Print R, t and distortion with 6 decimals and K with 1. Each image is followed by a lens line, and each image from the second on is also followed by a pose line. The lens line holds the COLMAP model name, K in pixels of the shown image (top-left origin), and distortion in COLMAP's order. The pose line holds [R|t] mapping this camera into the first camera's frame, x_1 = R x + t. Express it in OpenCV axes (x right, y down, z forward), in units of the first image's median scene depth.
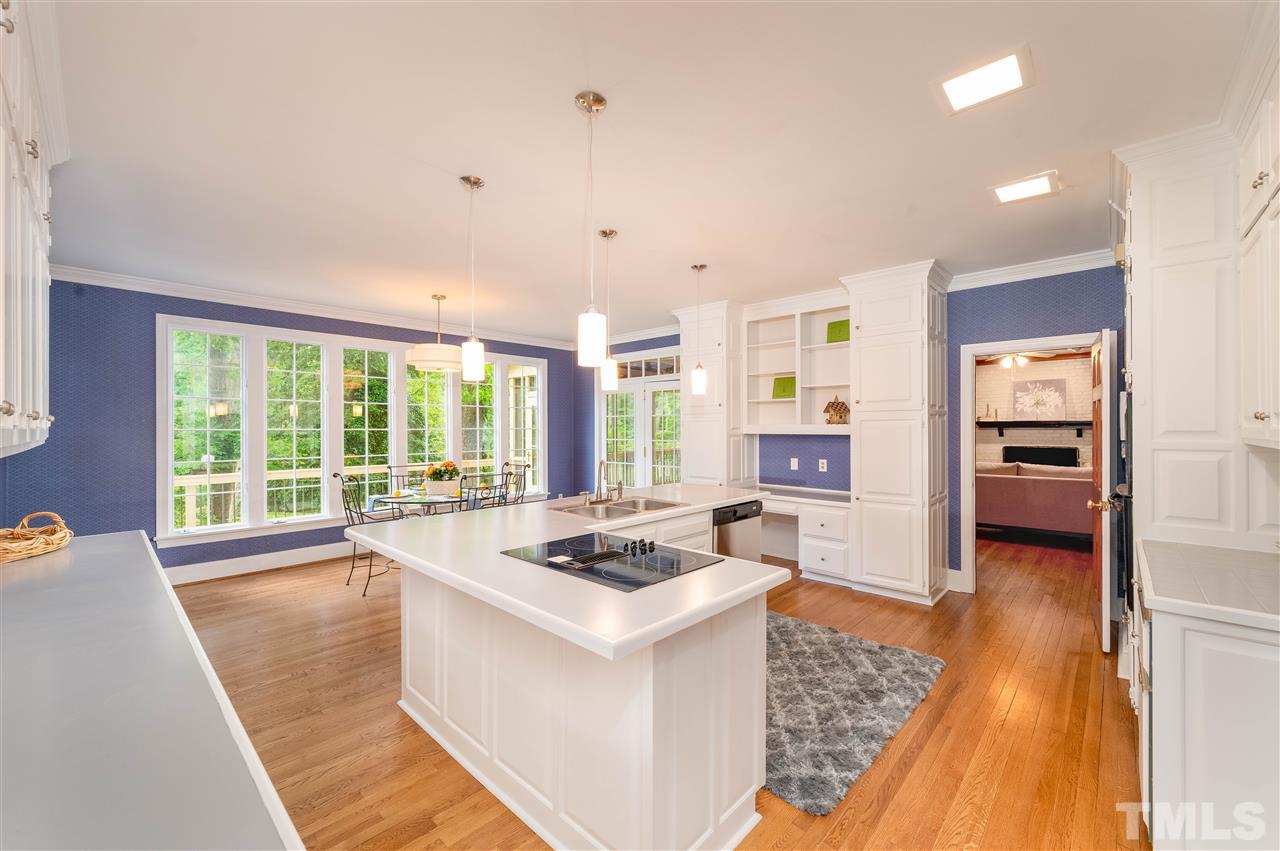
lens RADIAL K [[523.2, 0, 646.7], [0, 523.2, 425.2], [0, 0, 1]] dist [0.000051, -0.000161]
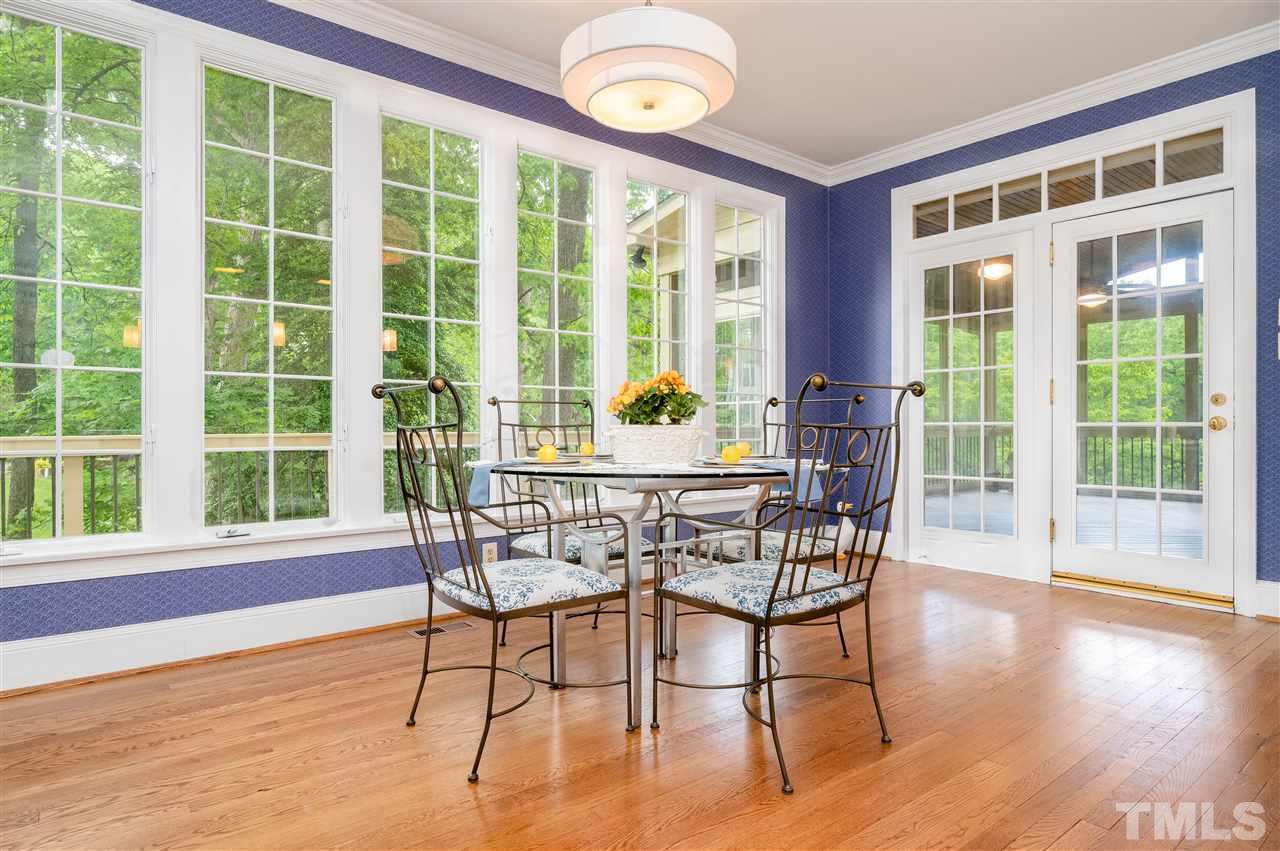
lens RADIAL K [[744.1, 0, 634.5], [0, 744.1, 427.8], [0, 0, 1]] dist [0.009493, 0.000895]
pose [[0.988837, 0.000315, -0.149004, -0.304688], [0.000339, 0.999990, 0.004364, 0.096422], [0.149004, -0.004366, 0.988827, 0.467716]]
